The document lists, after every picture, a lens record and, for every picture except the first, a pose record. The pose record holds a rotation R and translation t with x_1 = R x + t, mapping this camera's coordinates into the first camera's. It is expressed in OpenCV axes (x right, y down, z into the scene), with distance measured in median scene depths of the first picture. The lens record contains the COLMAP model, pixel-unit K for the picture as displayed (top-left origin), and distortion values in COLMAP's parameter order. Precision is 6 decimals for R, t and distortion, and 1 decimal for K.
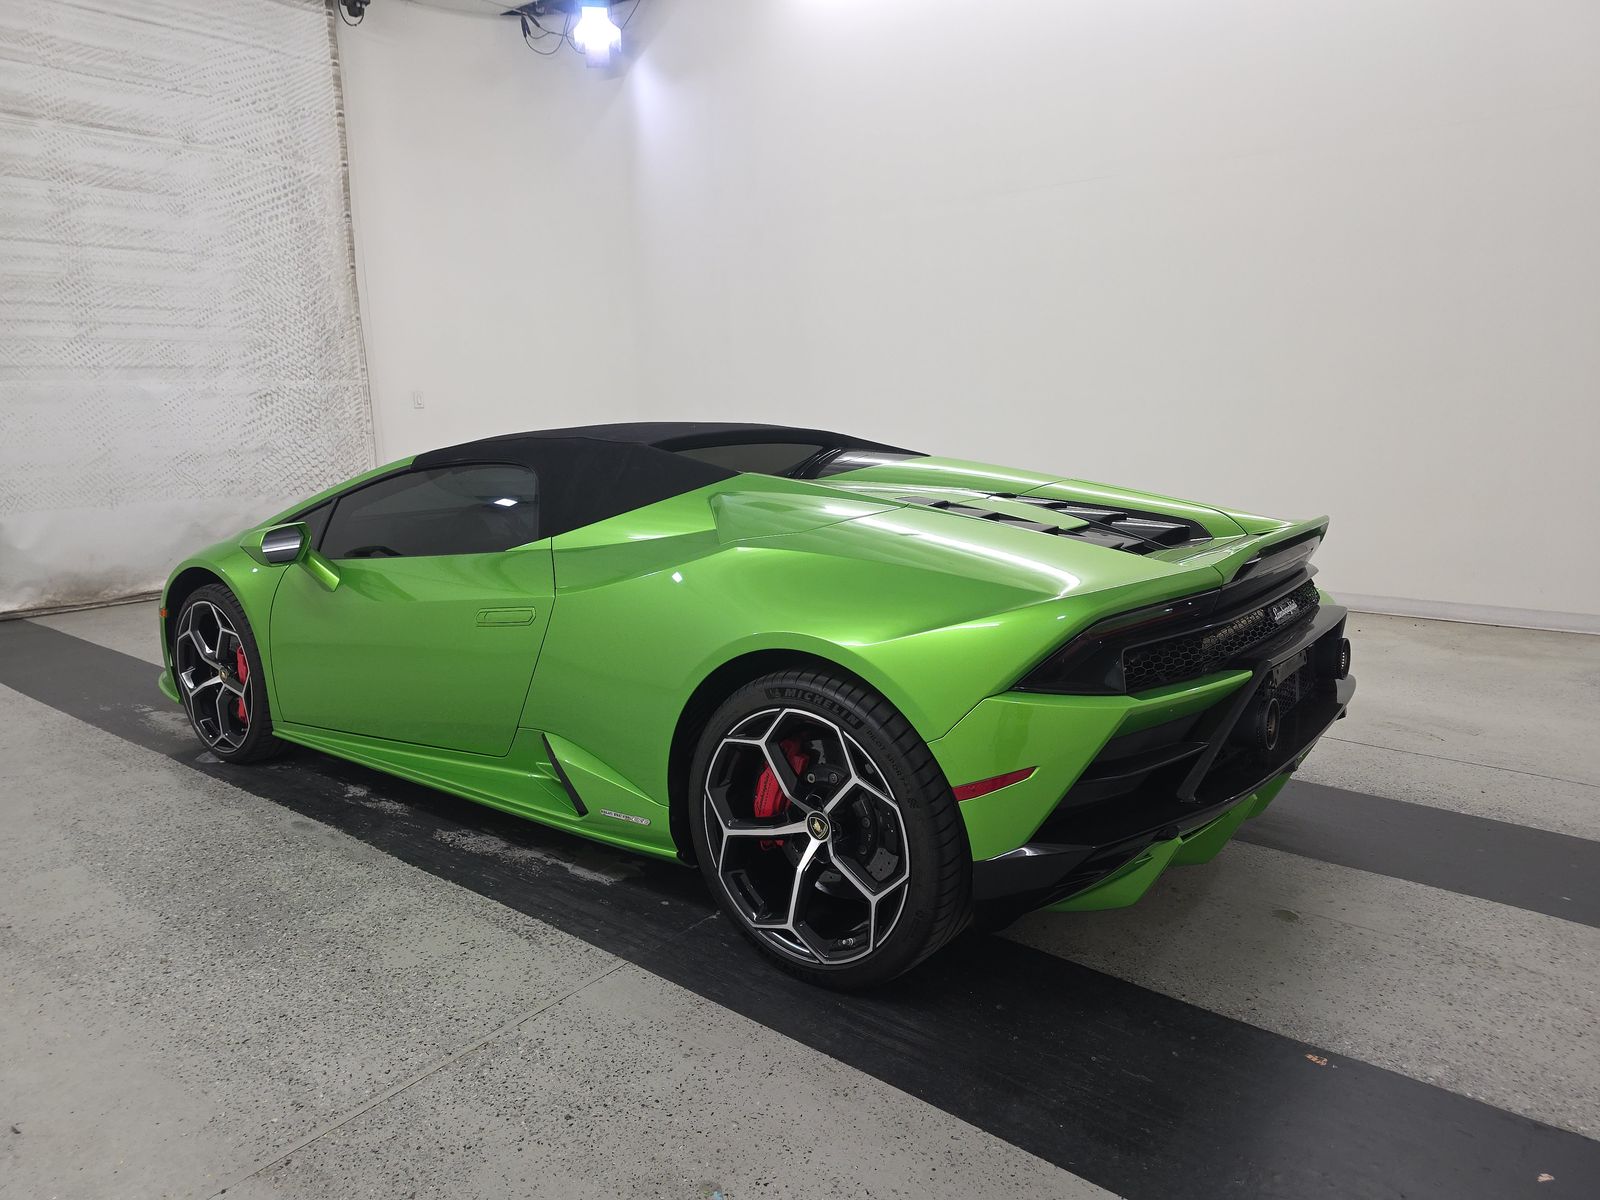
lens RADIAL K [[1065.3, 0, 794.1], [0, 1065.3, 613.9], [0, 0, 1]] dist [0.001904, -0.003132]
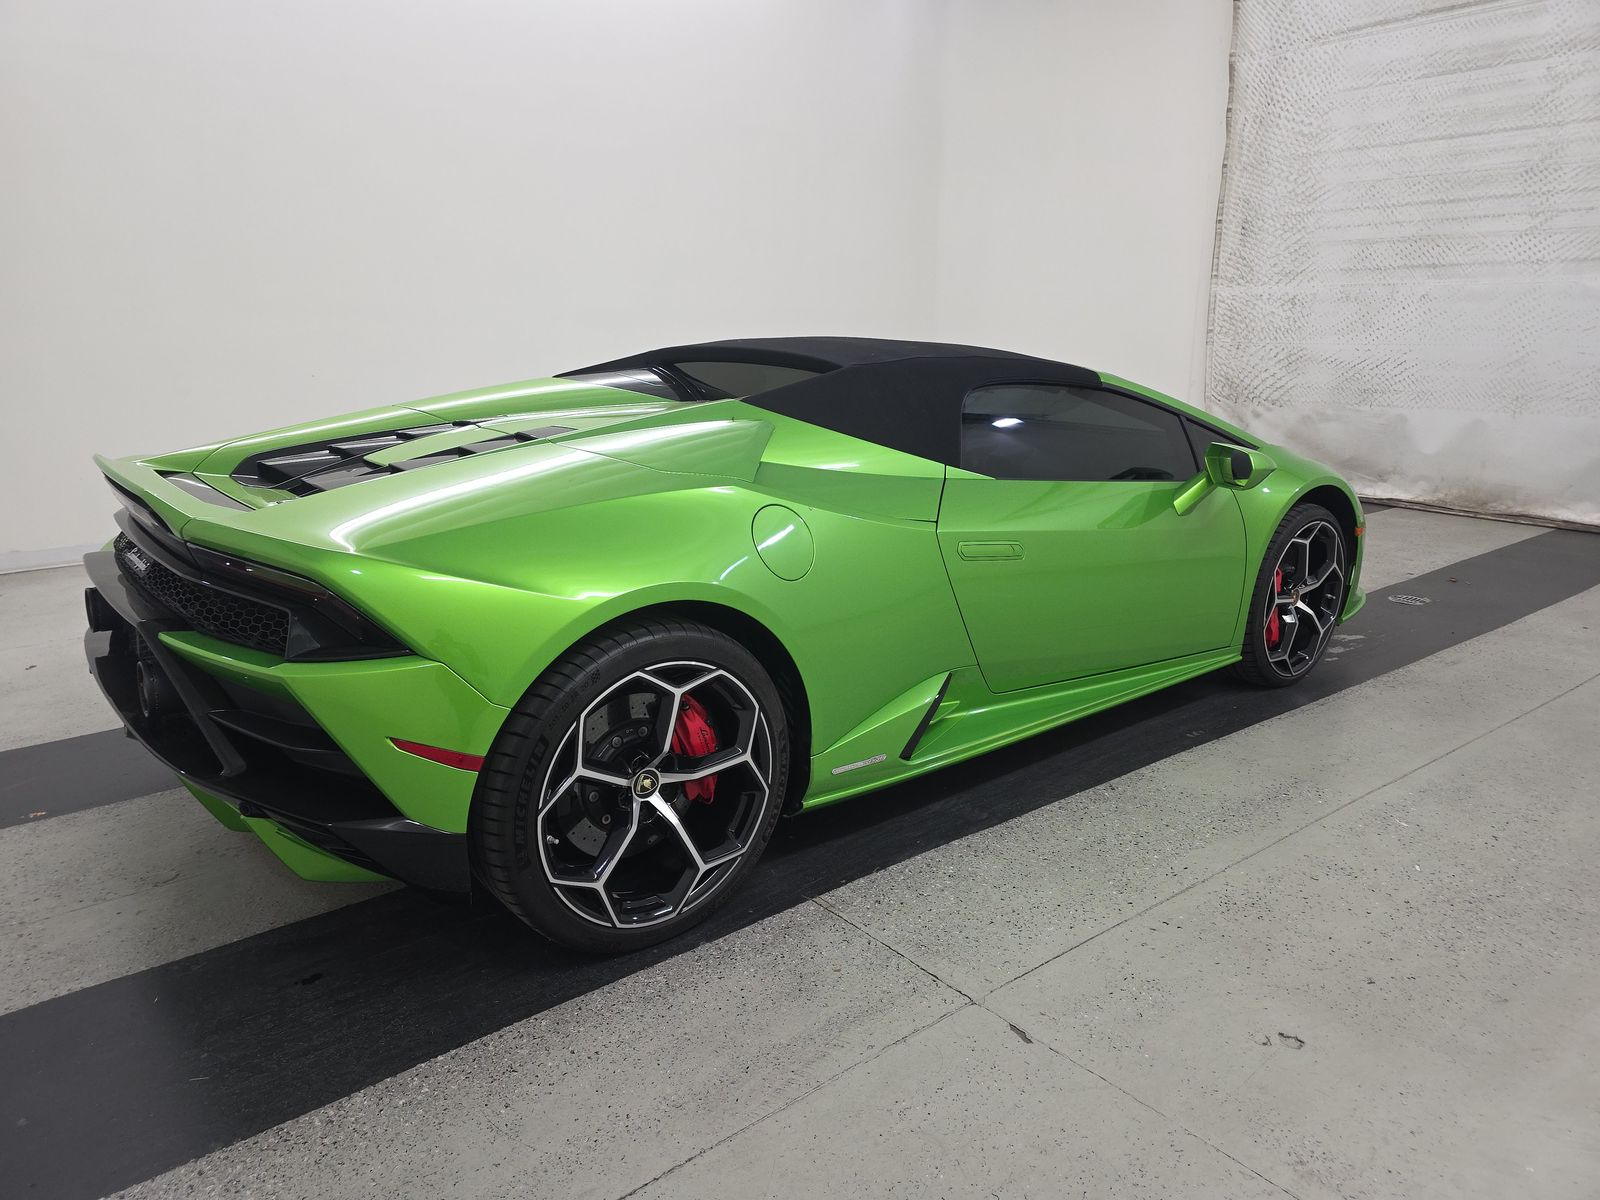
lens RADIAL K [[1062.5, 0, 792.5], [0, 1062.5, 603.8], [0, 0, 1]] dist [0.033978, -0.027400]
pose [[-0.224166, 0.272022, -0.935817, 0.418499], [-0.183275, 0.931354, 0.314626, -0.126224], [0.957162, 0.242040, -0.158923, 0.584190]]
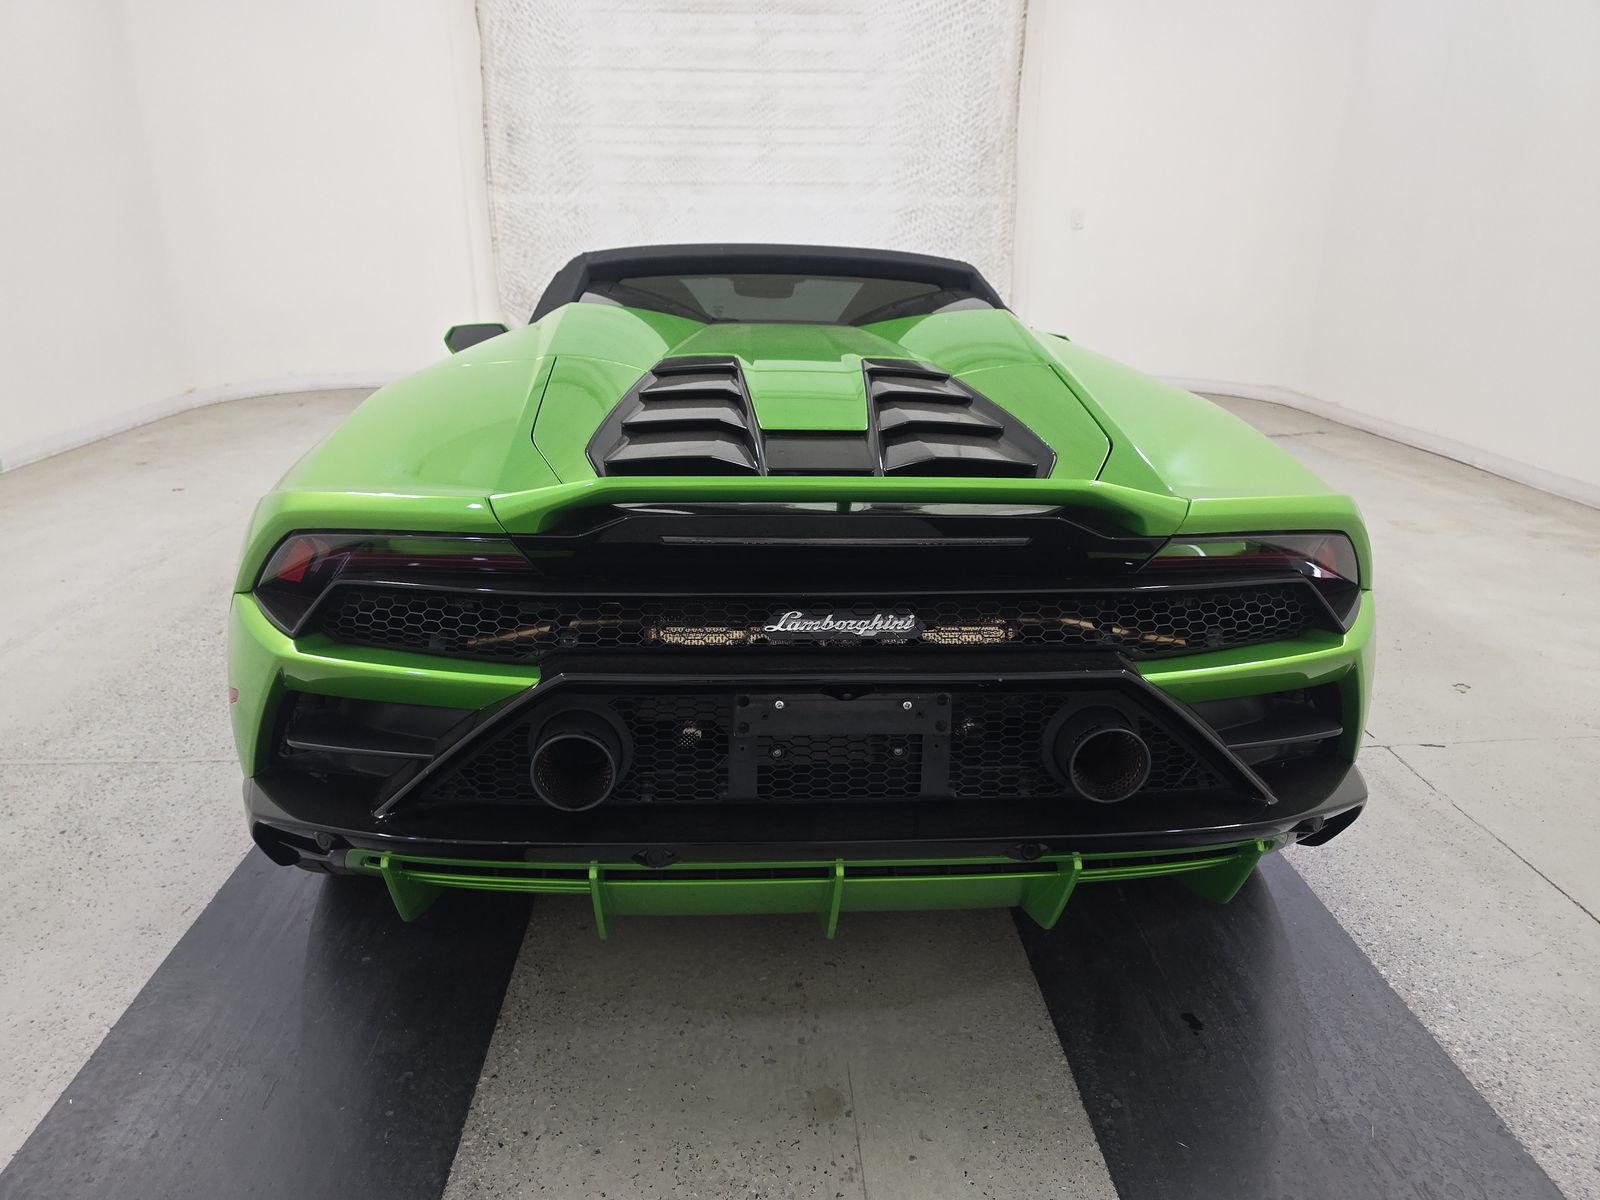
lens RADIAL K [[1062.5, 0, 792.5], [0, 1062.5, 603.8], [0, 0, 1]] dist [0.033978, -0.027400]
pose [[0.661768, 0.272258, -0.698526, 0.287594], [-0.167369, 0.961866, 0.216336, -0.045601], [0.730787, -0.026253, 0.682100, 0.204125]]
